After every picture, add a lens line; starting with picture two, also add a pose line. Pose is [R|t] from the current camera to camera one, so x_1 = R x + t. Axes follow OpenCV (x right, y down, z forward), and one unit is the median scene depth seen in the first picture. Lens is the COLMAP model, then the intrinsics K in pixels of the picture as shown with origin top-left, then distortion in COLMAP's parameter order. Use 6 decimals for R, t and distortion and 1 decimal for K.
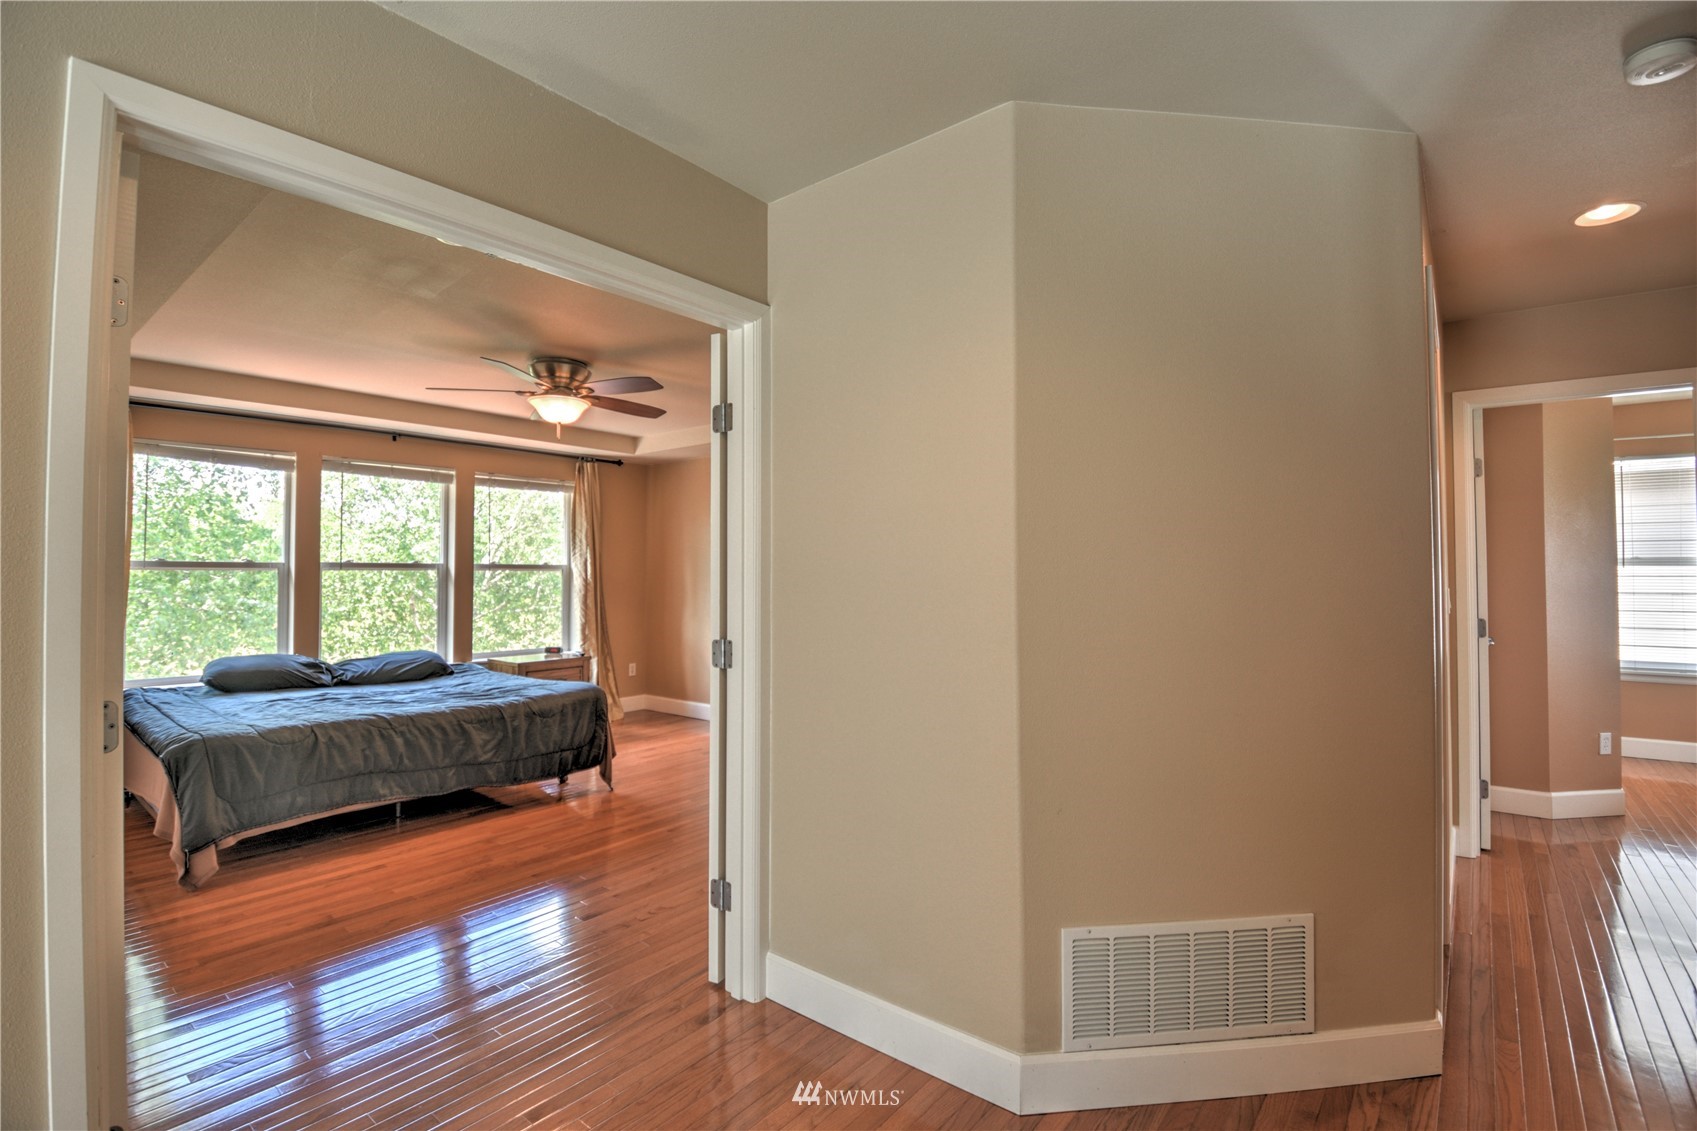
lens RADIAL K [[759.0, 0, 844.7], [0, 759.0, 561.8], [0, 0, 1]] dist [-0.009475, -0.011328]
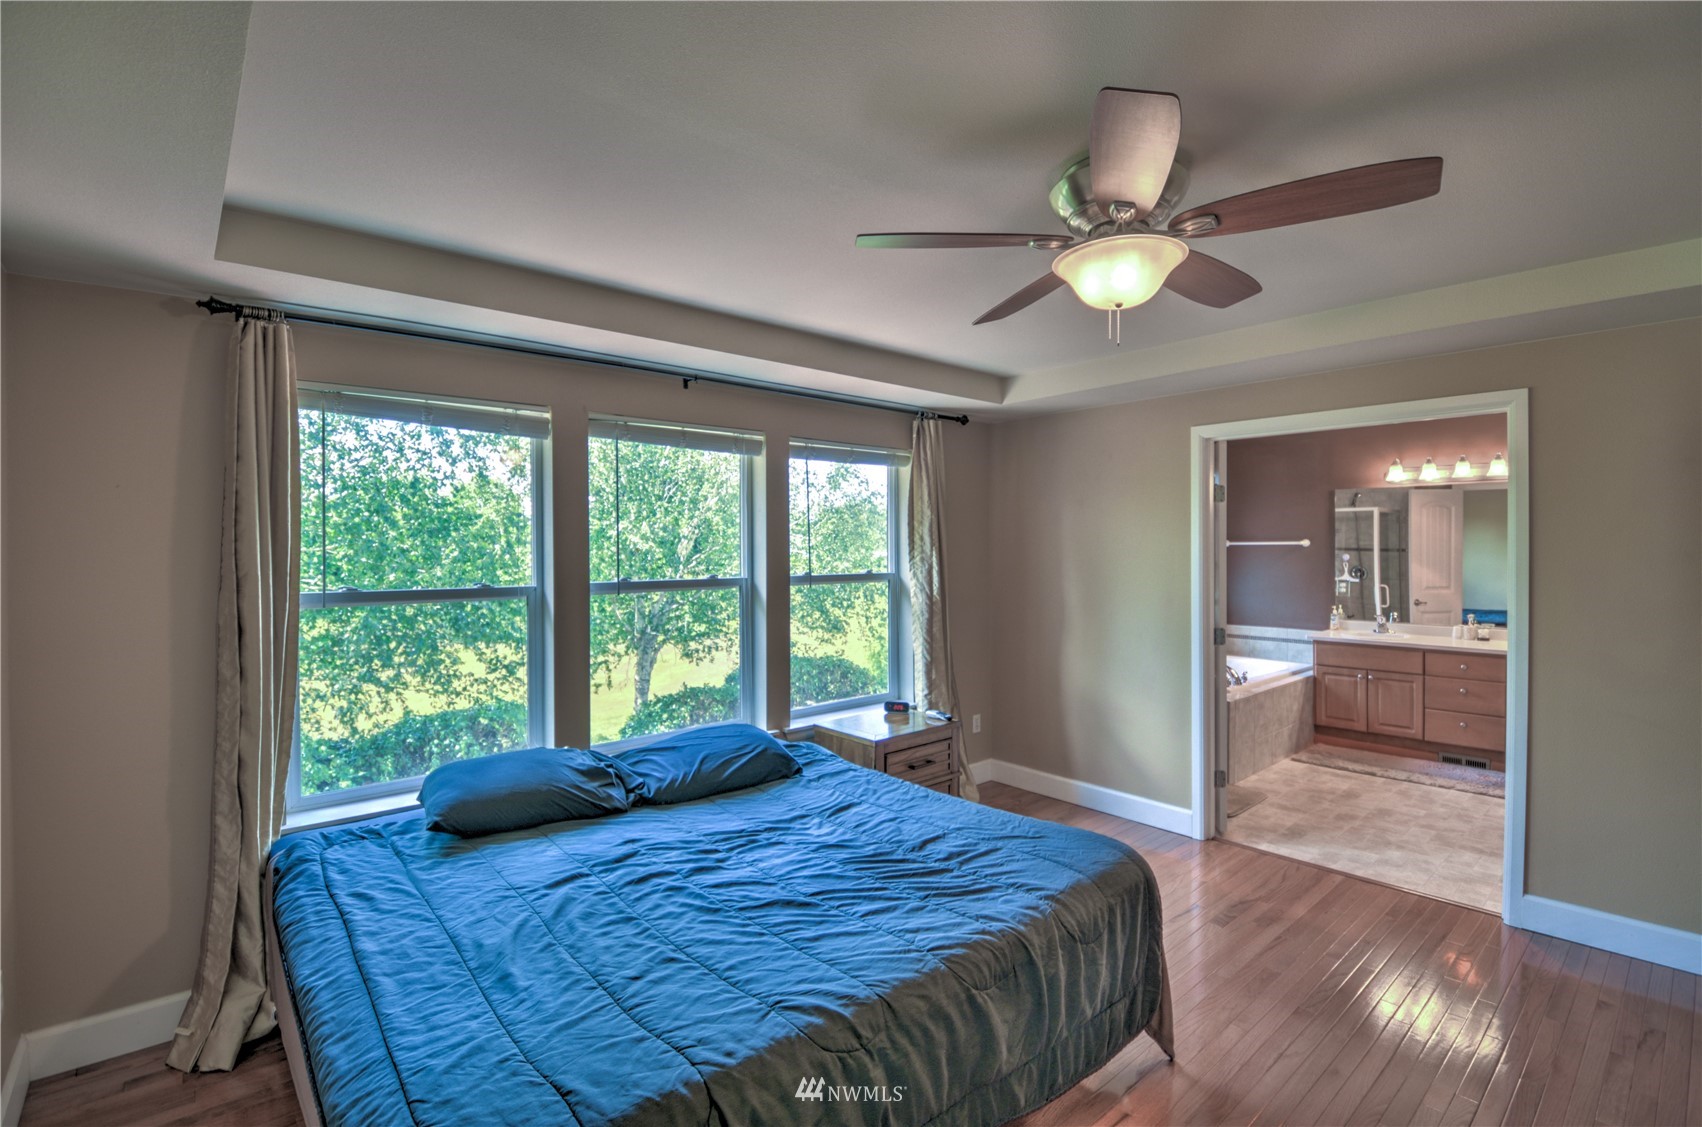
lens RADIAL K [[761.2, 0, 856.9], [0, 761.2, 555.3], [0, 0, 1]] dist [-0.009475, -0.011328]
pose [[0.985735, 0.001429, -0.168301, -0.320736], [0.002997, 0.999656, 0.026041, -0.033149], [0.168280, -0.026174, 0.985392, 0.361913]]
